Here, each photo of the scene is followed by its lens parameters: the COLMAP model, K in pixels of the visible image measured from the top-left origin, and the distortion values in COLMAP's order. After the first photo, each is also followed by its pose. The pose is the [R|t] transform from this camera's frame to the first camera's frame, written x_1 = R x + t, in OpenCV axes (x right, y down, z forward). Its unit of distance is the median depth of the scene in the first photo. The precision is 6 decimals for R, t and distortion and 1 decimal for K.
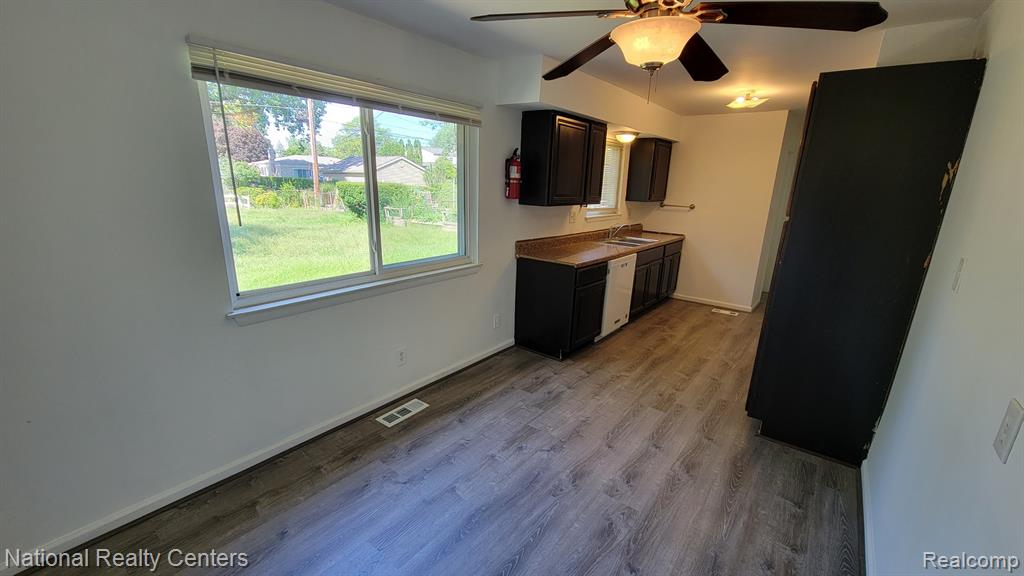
lens RADIAL K [[418.8, 0, 507.4], [0, 418.8, 300.3], [0, 0, 1]] dist [0.002315, -0.004110]
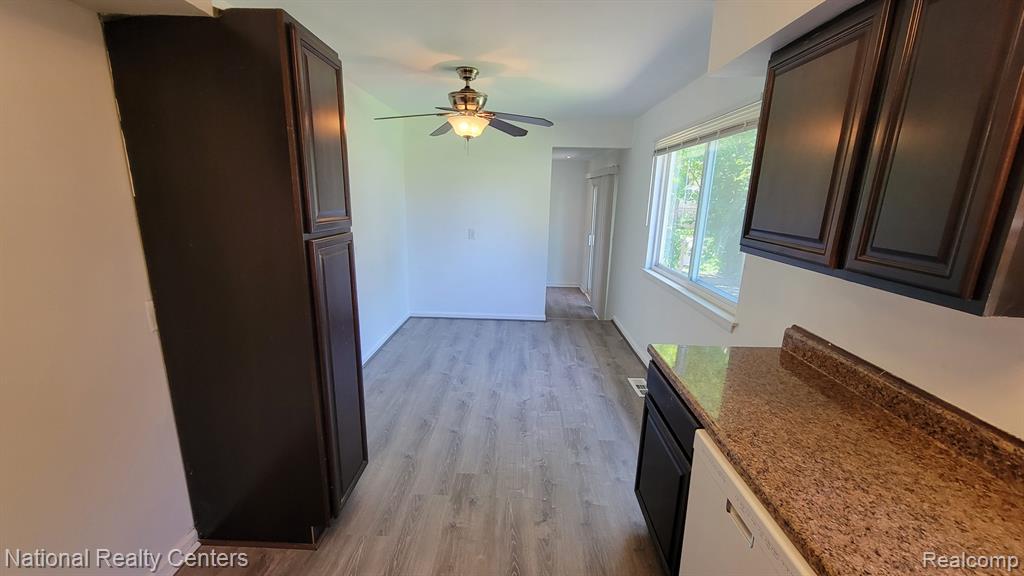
lens RADIAL K [[418.8, 0, 507.4], [0, 418.8, 300.3], [0, 0, 1]] dist [0.002315, -0.004110]
pose [[-0.803088, 0.101950, -0.587074, 0.900595], [-0.205241, 0.877635, 0.433166, -0.482281], [0.559398, 0.468362, -0.683894, 1.764175]]
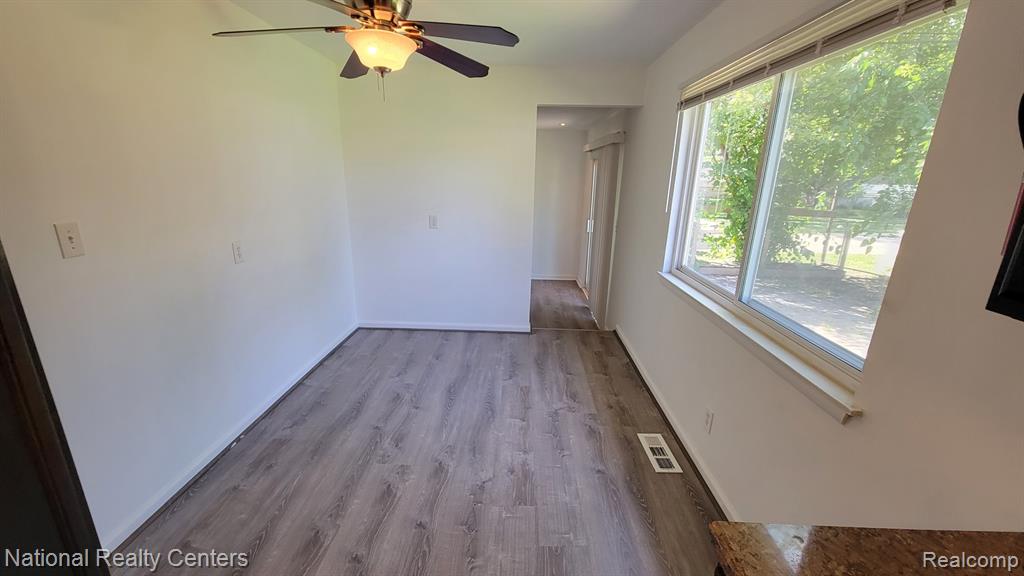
lens RADIAL K [[418.8, 0, 507.4], [0, 418.8, 300.3], [0, 0, 1]] dist [0.002315, -0.004110]
pose [[-0.803437, 0.131539, -0.580677, 0.524270], [-0.202252, 0.856996, 0.473974, -0.391833], [0.559985, 0.498251, -0.661939, 1.451132]]
